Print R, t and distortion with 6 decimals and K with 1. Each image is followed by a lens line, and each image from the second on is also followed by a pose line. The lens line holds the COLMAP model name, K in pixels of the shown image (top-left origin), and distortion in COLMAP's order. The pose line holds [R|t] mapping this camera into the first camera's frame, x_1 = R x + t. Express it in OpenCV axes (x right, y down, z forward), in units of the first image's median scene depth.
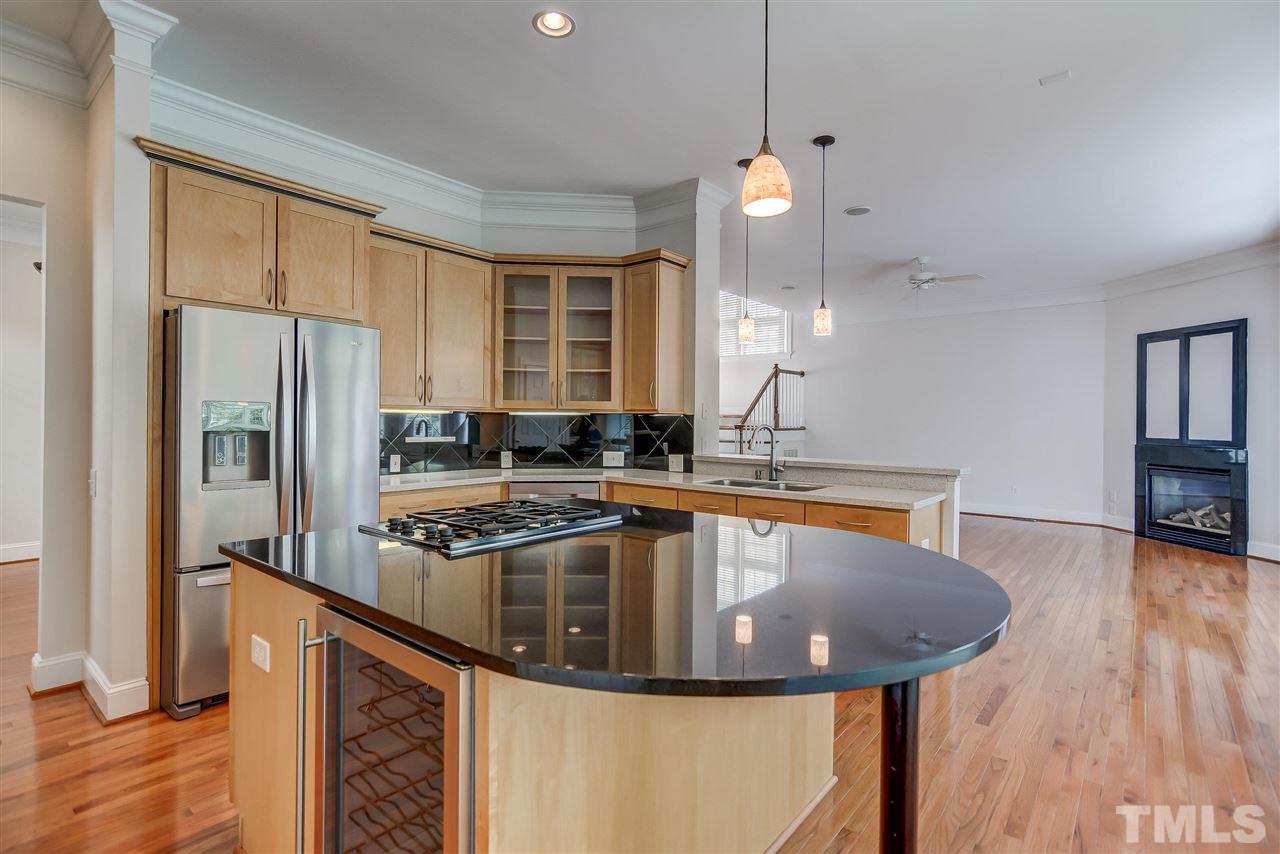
lens RADIAL K [[616.8, 0, 633.4], [0, 616.8, 420.5], [0, 0, 1]] dist [-0.023803, 0.014495]
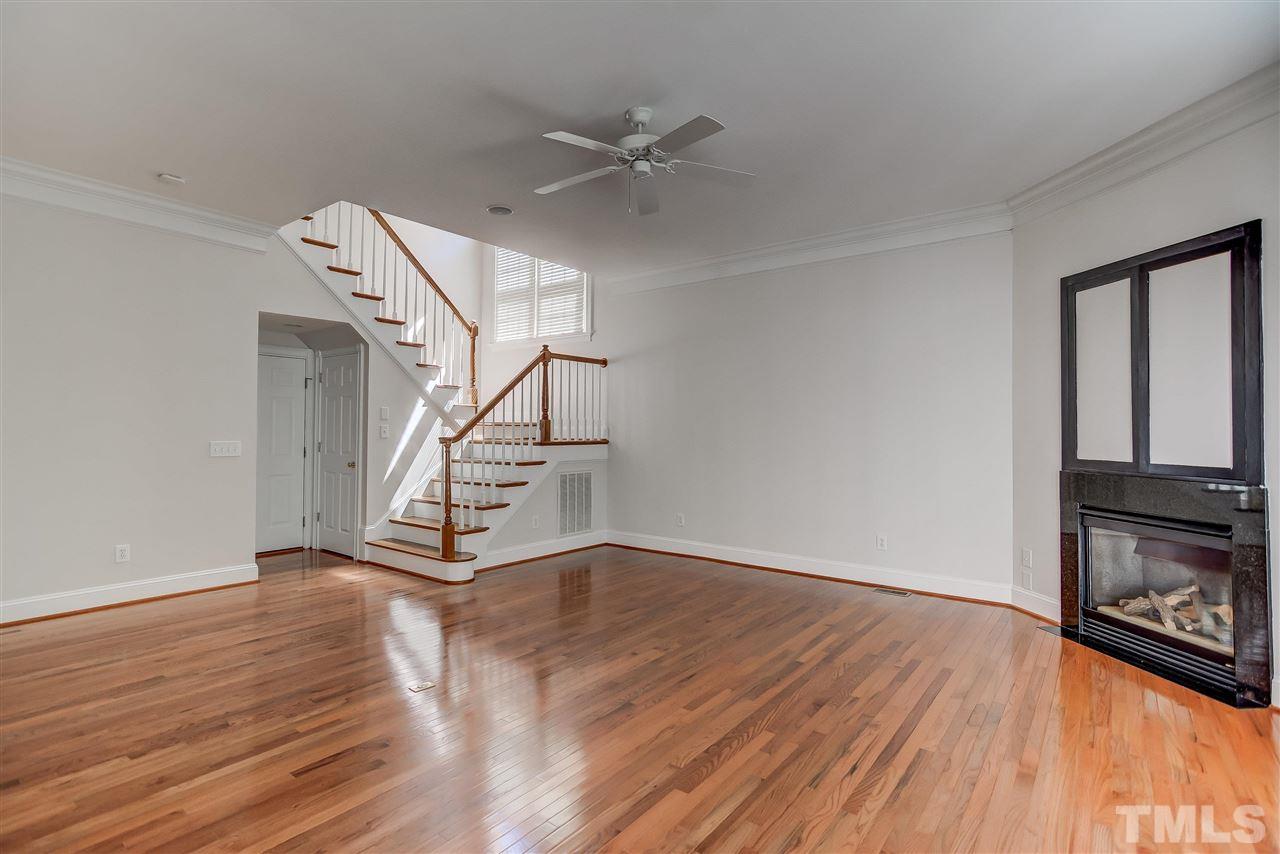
lens RADIAL K [[616.8, 0, 633.4], [0, 616.8, 420.5], [0, 0, 1]] dist [-0.023803, 0.014495]
pose [[0.999471, 0.000946, 0.032499, 0.424990], [-0.000306, 0.999806, -0.019688, 0.004052], [-0.032512, 0.019667, 0.999278, 0.463349]]
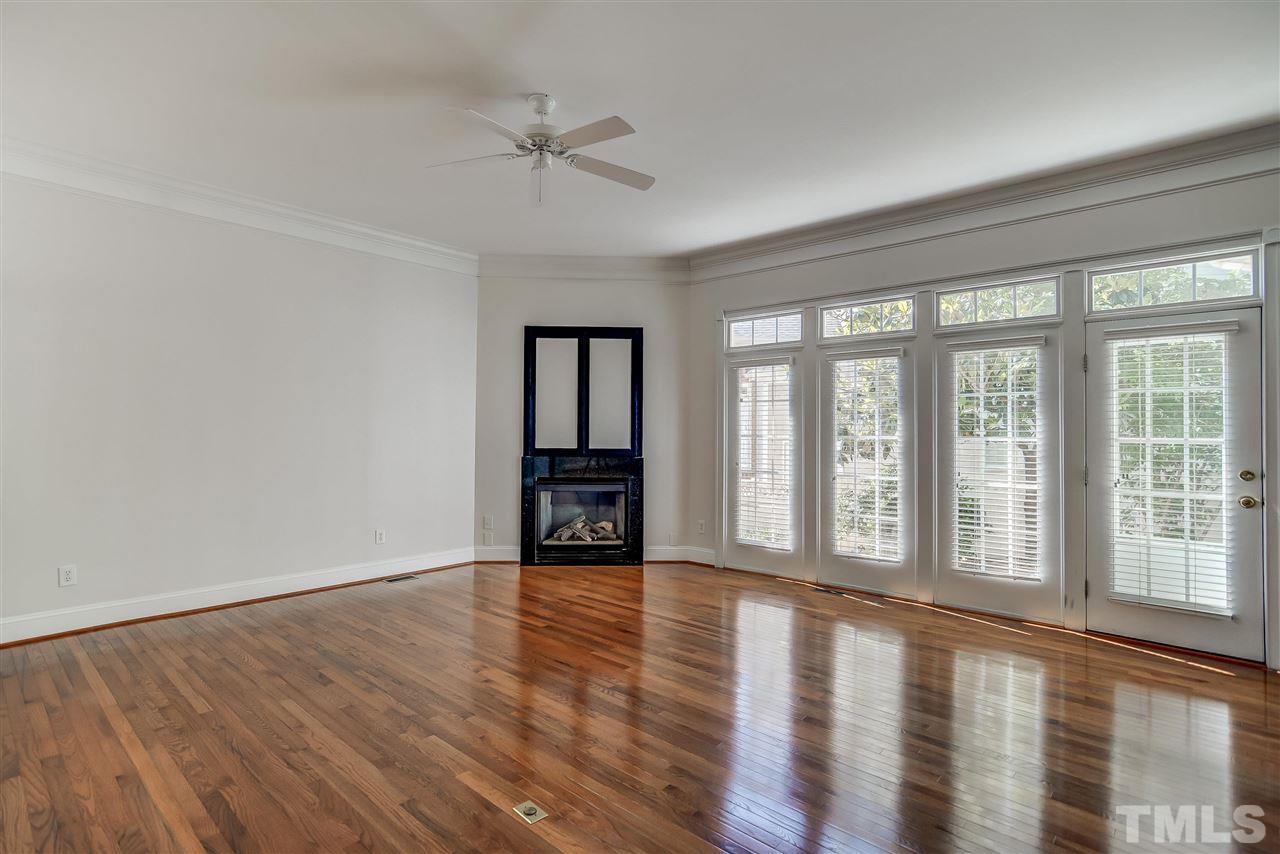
lens RADIAL K [[616.8, 0, 633.4], [0, 616.8, 420.5], [0, 0, 1]] dist [-0.023803, 0.014495]
pose [[0.044202, 0.010121, 0.998971, -0.015339], [-0.002401, 0.999947, -0.010025, -0.002097], [-0.999020, -0.001956, 0.044224, 0.852606]]
